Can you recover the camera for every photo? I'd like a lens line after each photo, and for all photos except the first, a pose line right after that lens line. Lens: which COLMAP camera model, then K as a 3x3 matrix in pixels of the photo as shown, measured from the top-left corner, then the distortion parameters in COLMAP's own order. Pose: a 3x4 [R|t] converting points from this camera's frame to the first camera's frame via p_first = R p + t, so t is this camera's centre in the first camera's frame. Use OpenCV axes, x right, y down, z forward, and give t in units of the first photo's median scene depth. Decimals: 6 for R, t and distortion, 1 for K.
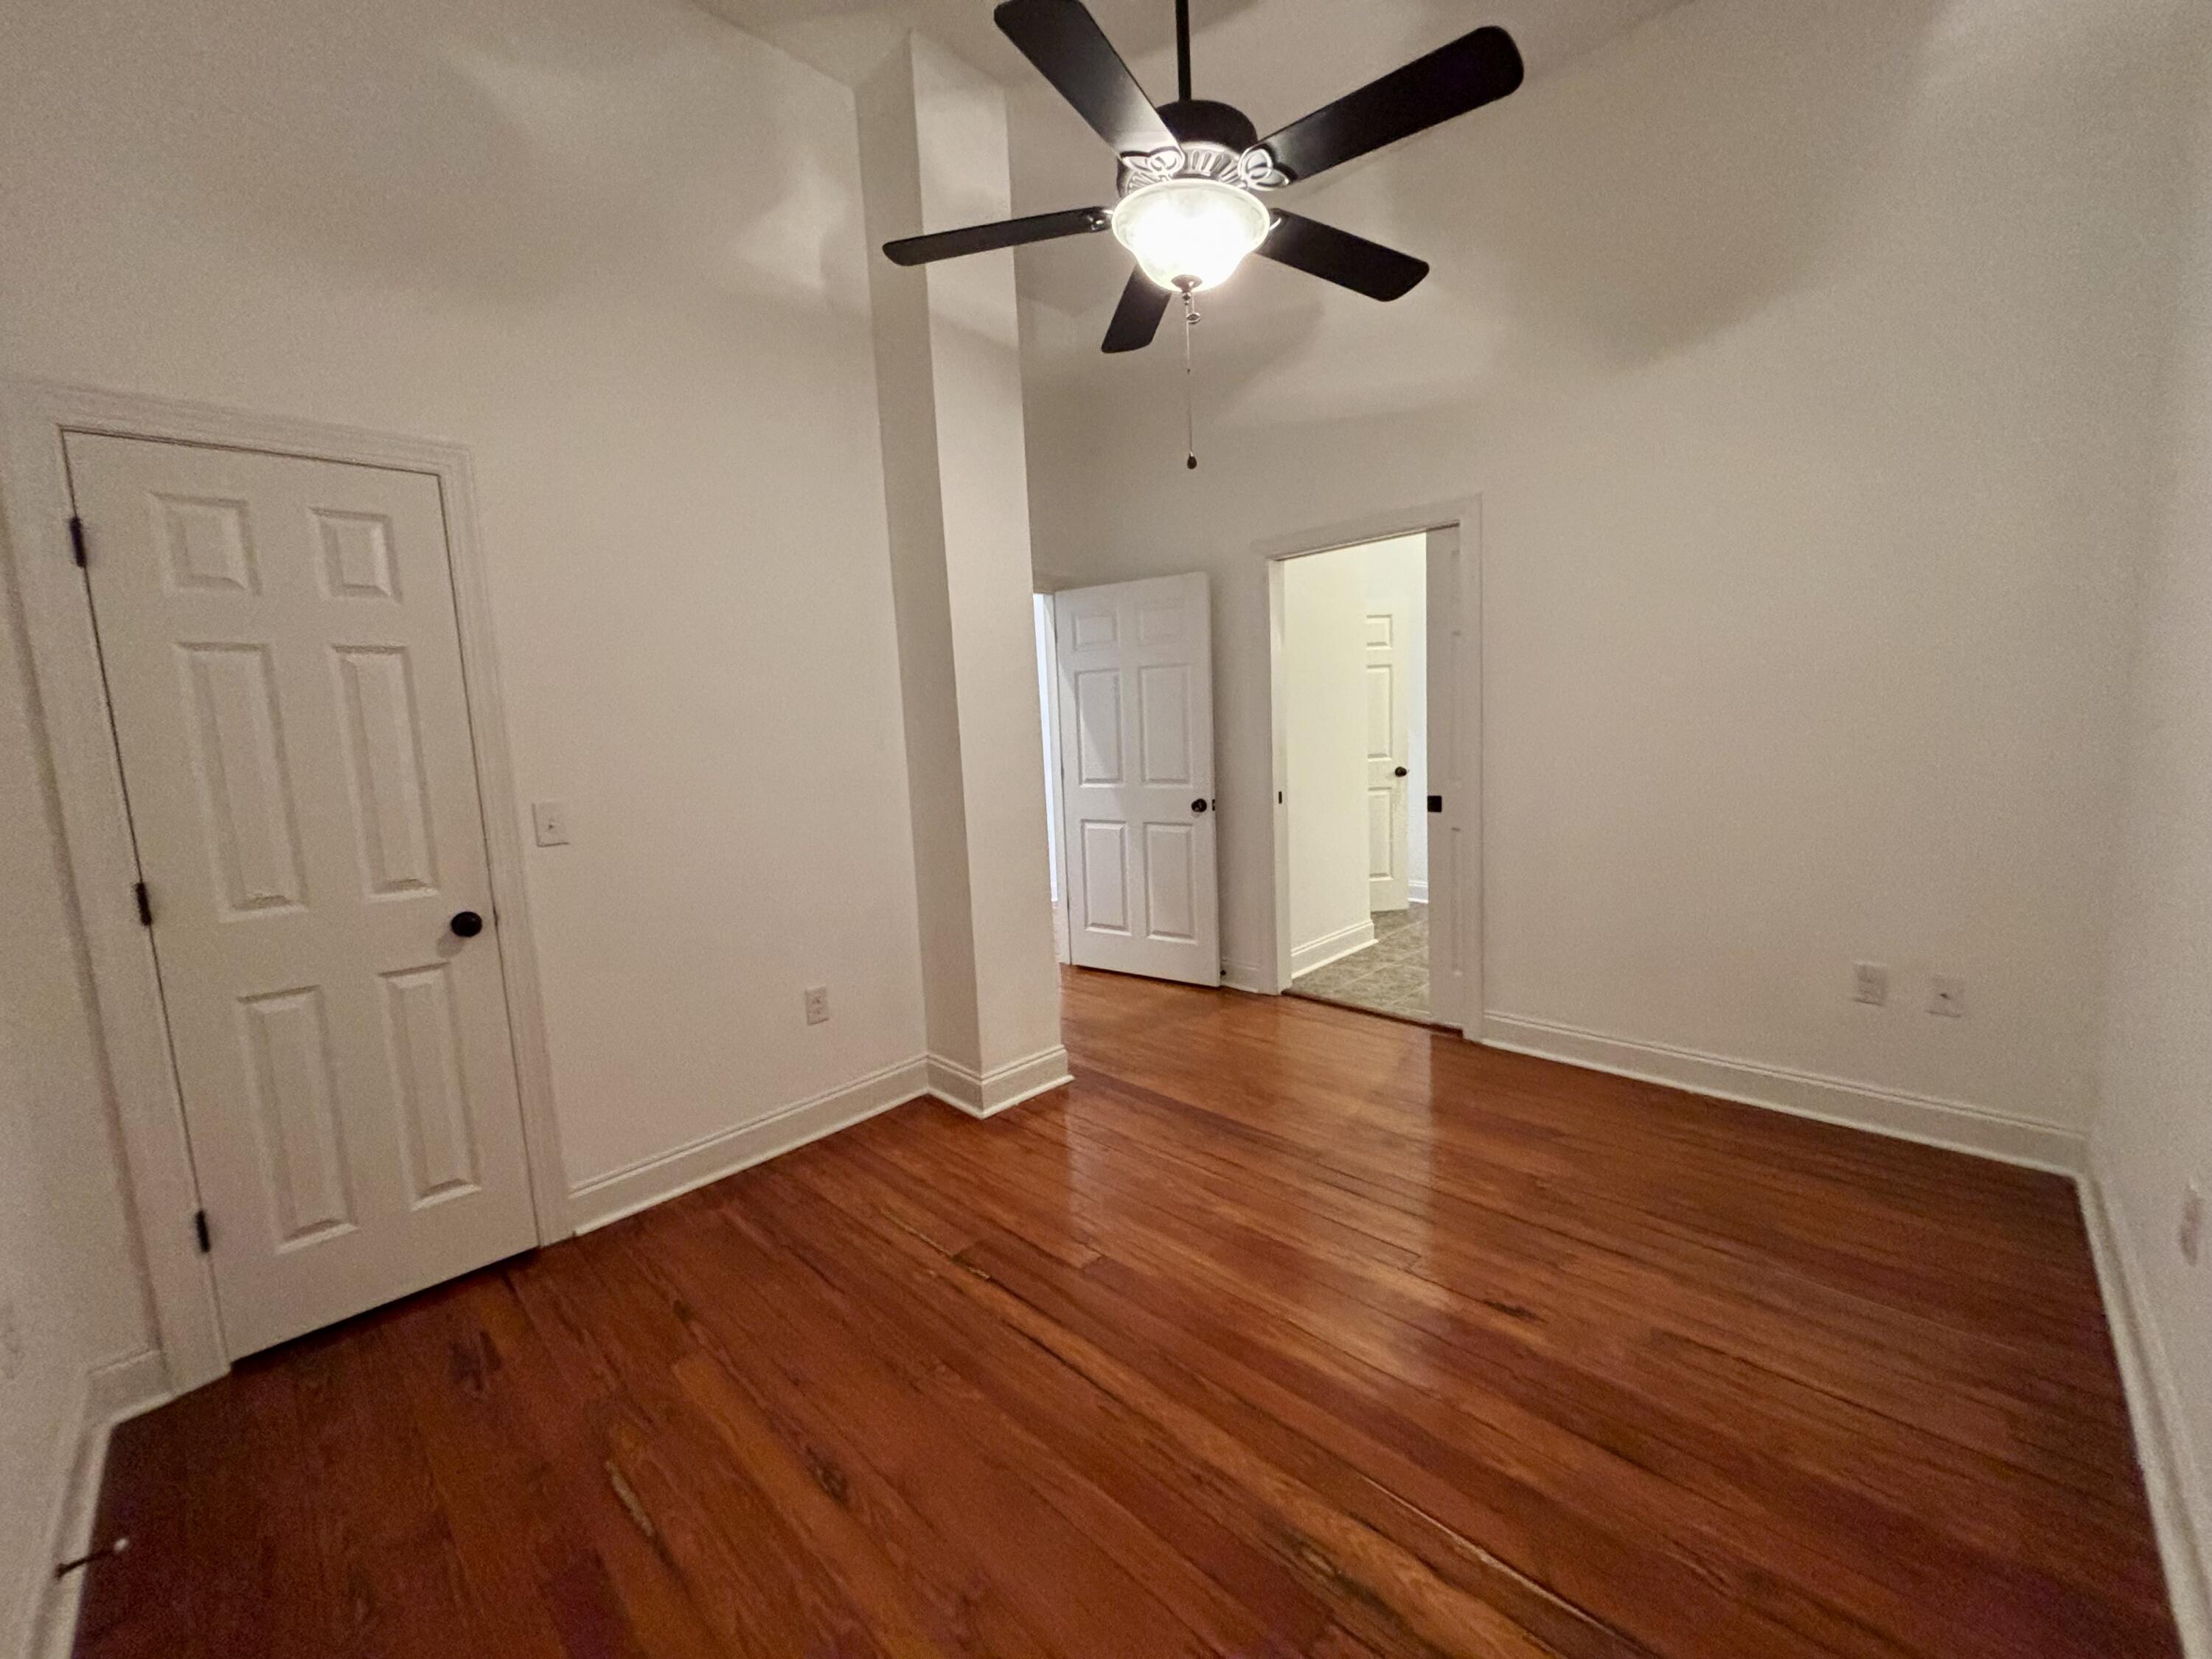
lens RADIAL K [[887.2, 0, 1106.9], [0, 887.2, 828.5], [0, 0, 1]] dist [-0.008521, 0.000228]
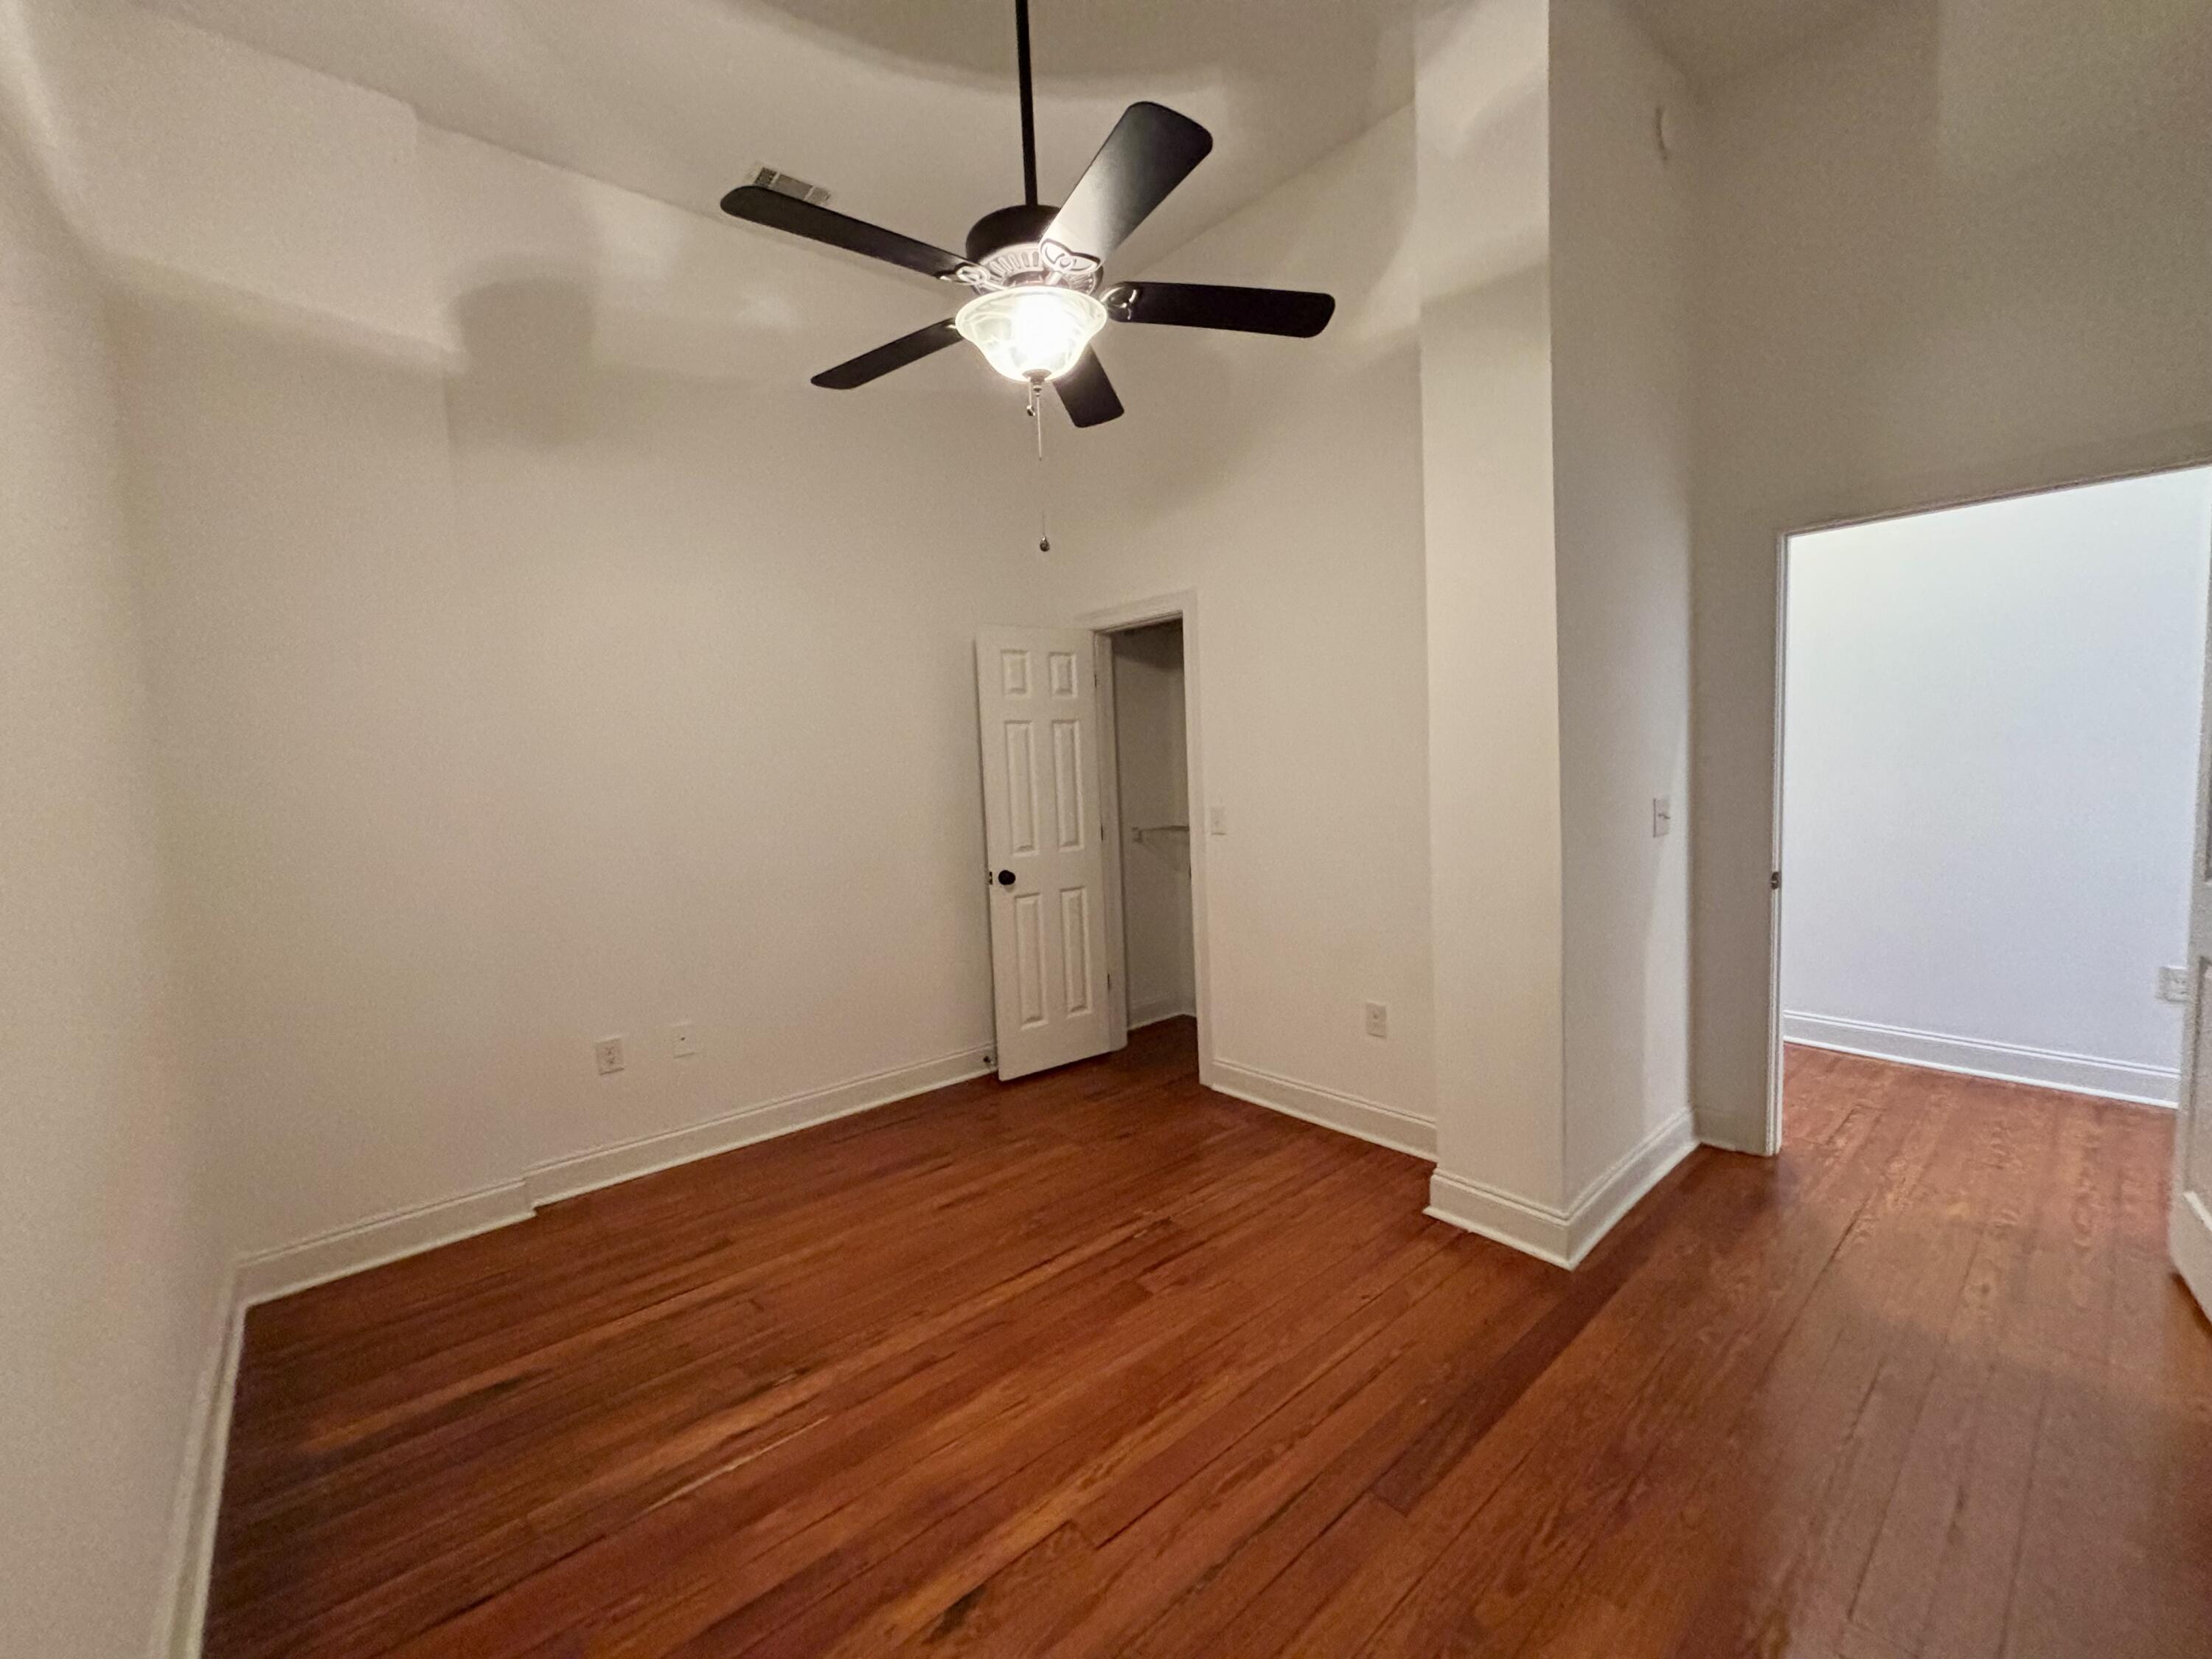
lens RADIAL K [[887.2, 0, 1106.9], [0, 887.2, 828.5], [0, 0, 1]] dist [-0.008521, 0.000228]
pose [[-0.088956, 0.127019, -0.987903, 1.045072], [-0.082023, 0.987532, 0.134357, -0.208514], [0.992652, 0.092983, -0.077429, 1.067547]]
